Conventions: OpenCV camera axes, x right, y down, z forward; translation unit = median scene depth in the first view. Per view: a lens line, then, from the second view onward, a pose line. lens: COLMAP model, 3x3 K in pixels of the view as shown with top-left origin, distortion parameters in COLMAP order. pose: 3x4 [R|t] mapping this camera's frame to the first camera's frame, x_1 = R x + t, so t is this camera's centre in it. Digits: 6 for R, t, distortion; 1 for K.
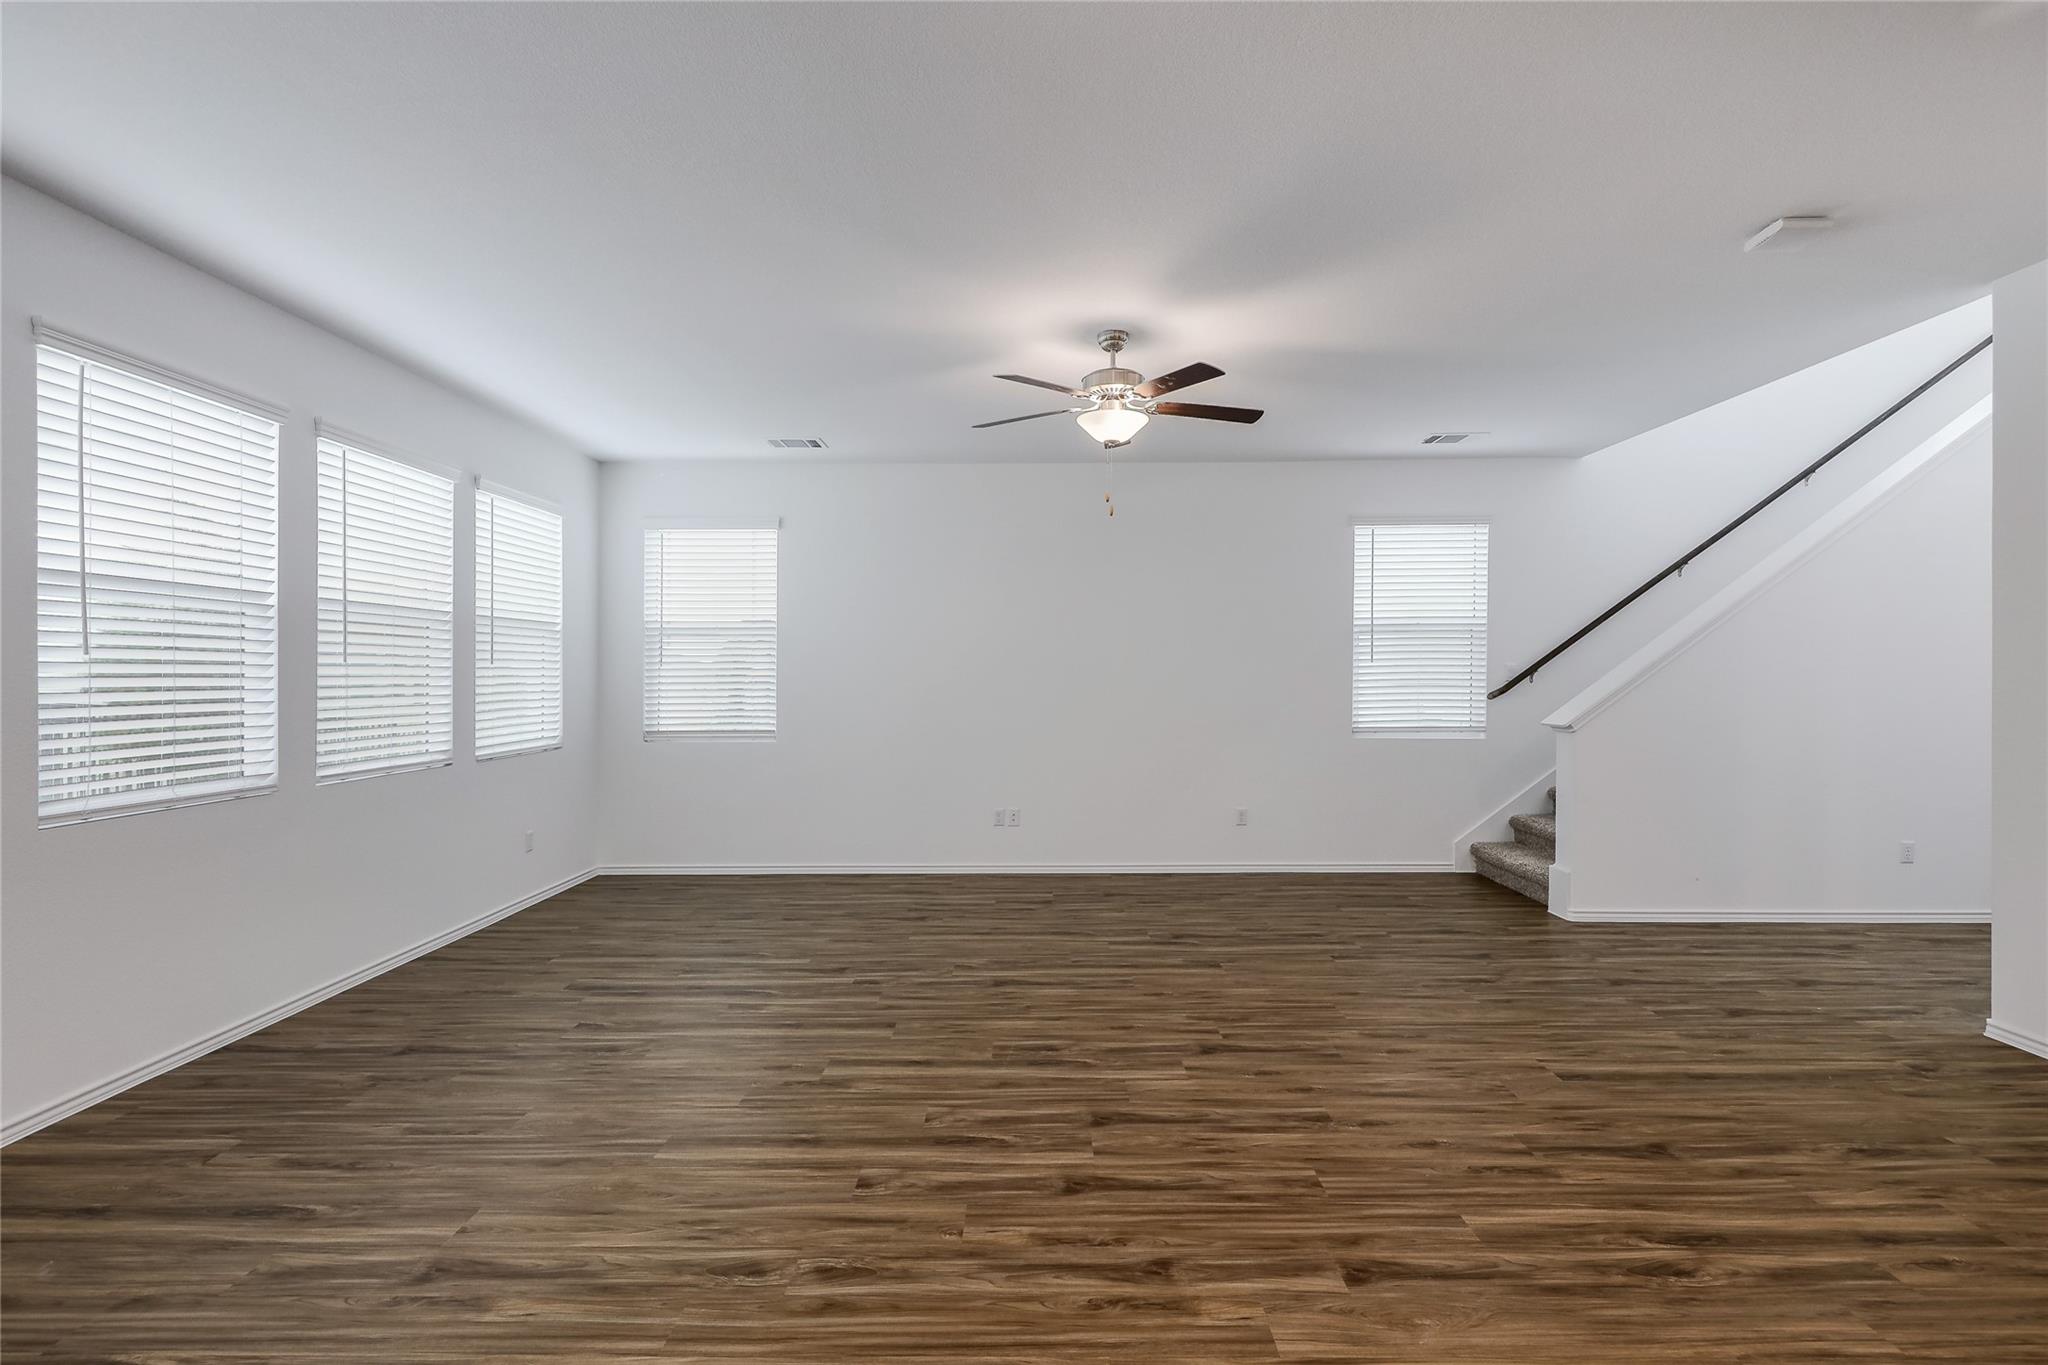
lens RADIAL K [[955.7, 0, 1027.3], [0, 955.7, 685.2], [0, 0, 1]] dist [0.006118, -0.001060]
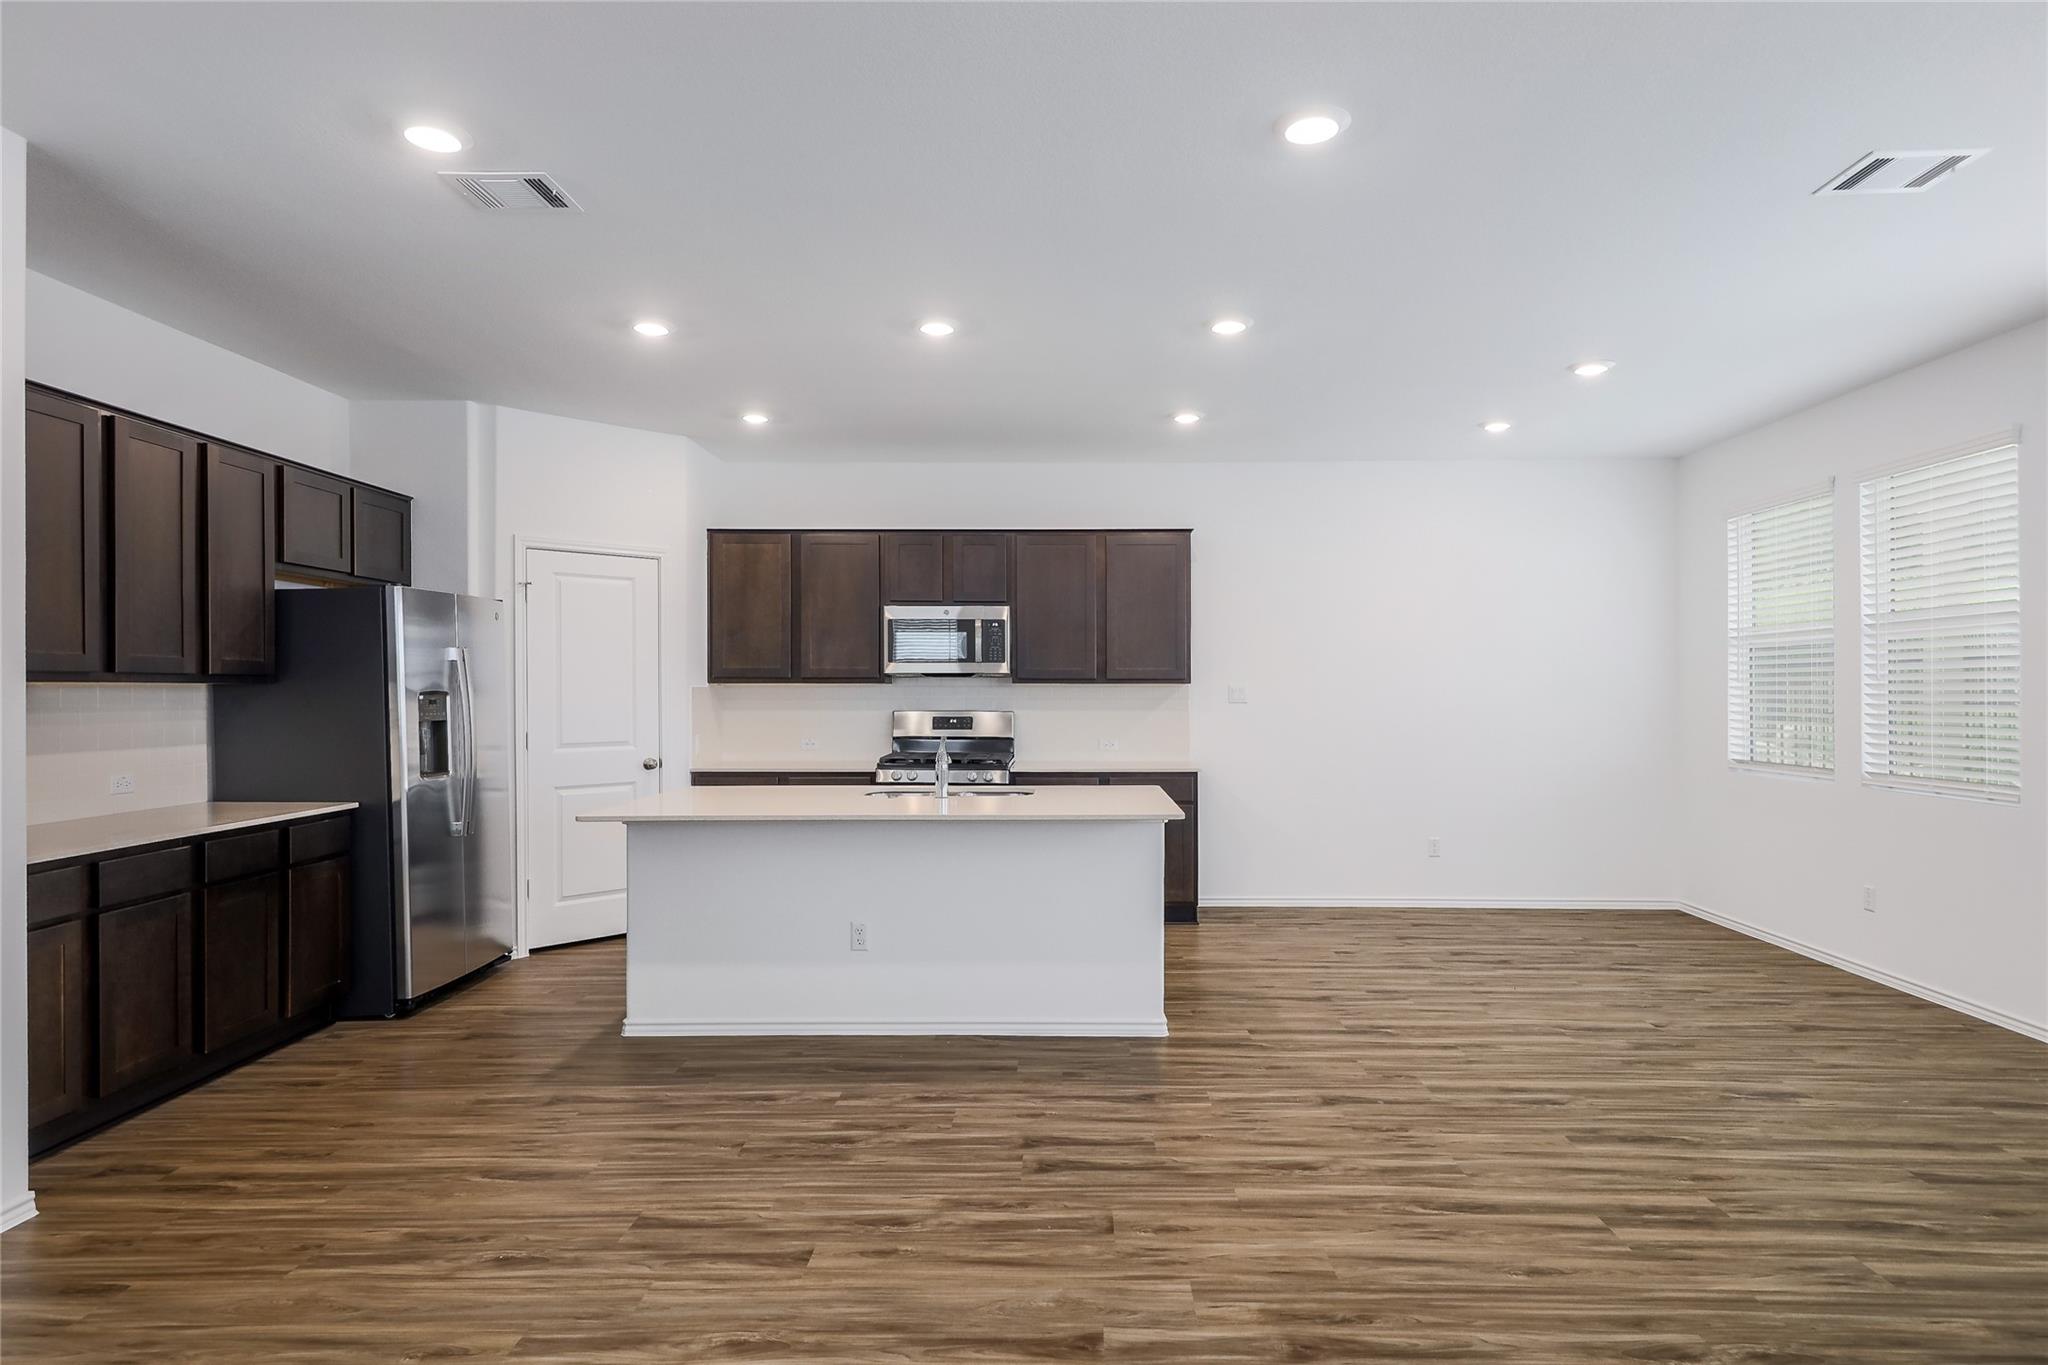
lens RADIAL K [[1142.8, 0, 1059.2], [0, 1142.8, 679.8], [0, 0, 1]] dist [0.004803, 0.007833]
pose [[-0.999963, 0.006100, 0.006009, 0.207192], [0.006143, 0.999955, 0.007280, -0.014007], [-0.005965, 0.007317, -0.999955, 1.203582]]
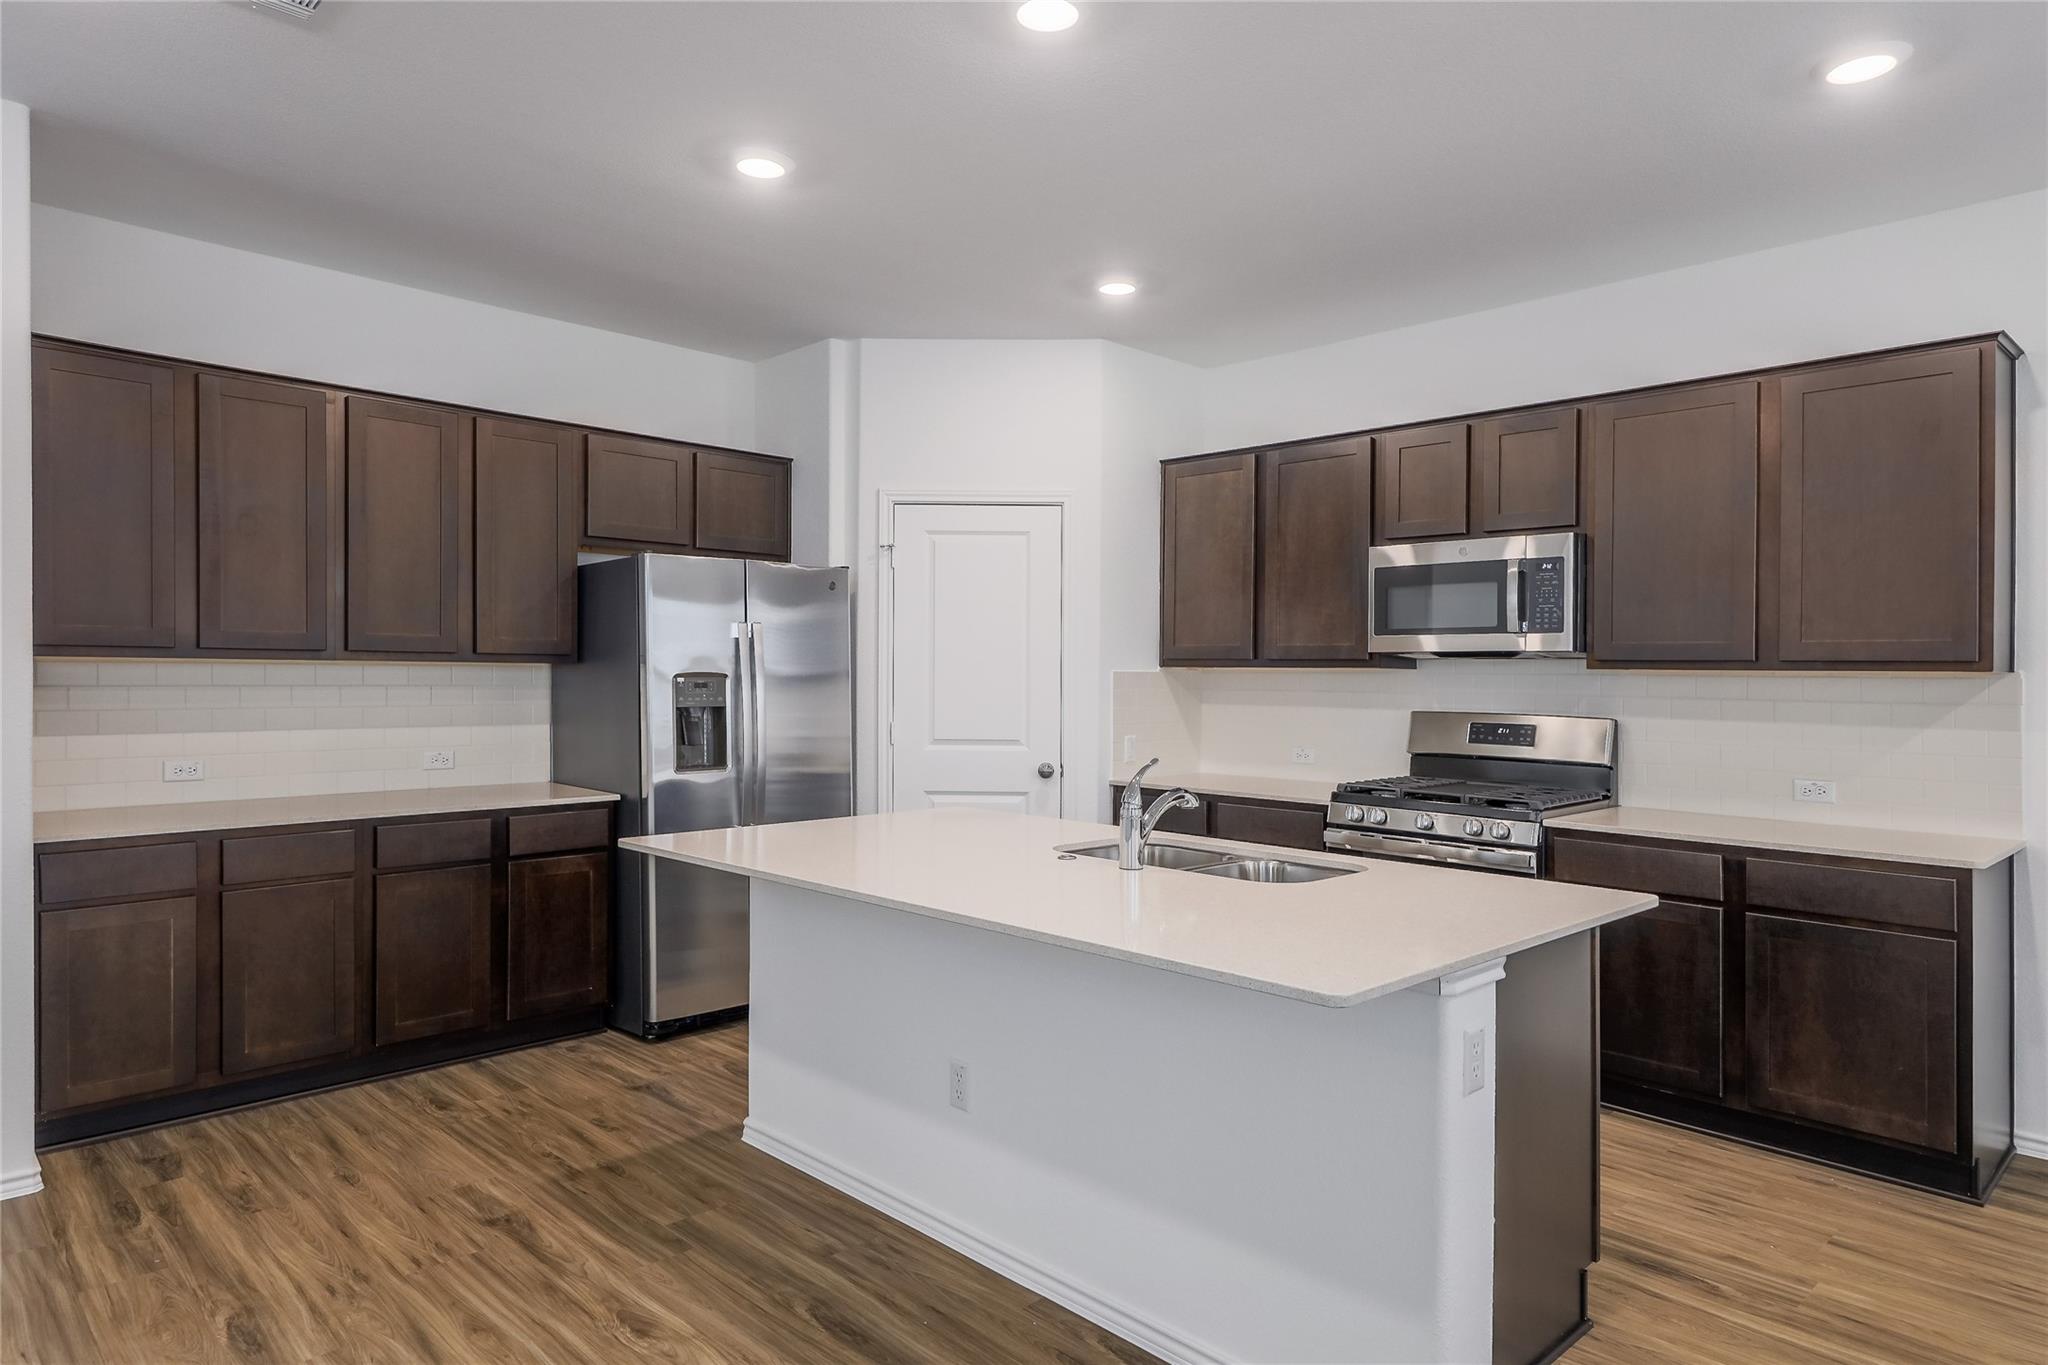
lens RADIAL K [[1203.8, 0, 1008.5], [0, 1203.8, 677.9], [0, 0, 1]] dist [0.016568, -0.002022]
pose [[-0.692710, -0.004690, 0.721201, -0.145385], [0.004282, 0.999934, 0.010615, -0.001291], [-0.721203, 0.010441, -0.692645, 0.498774]]
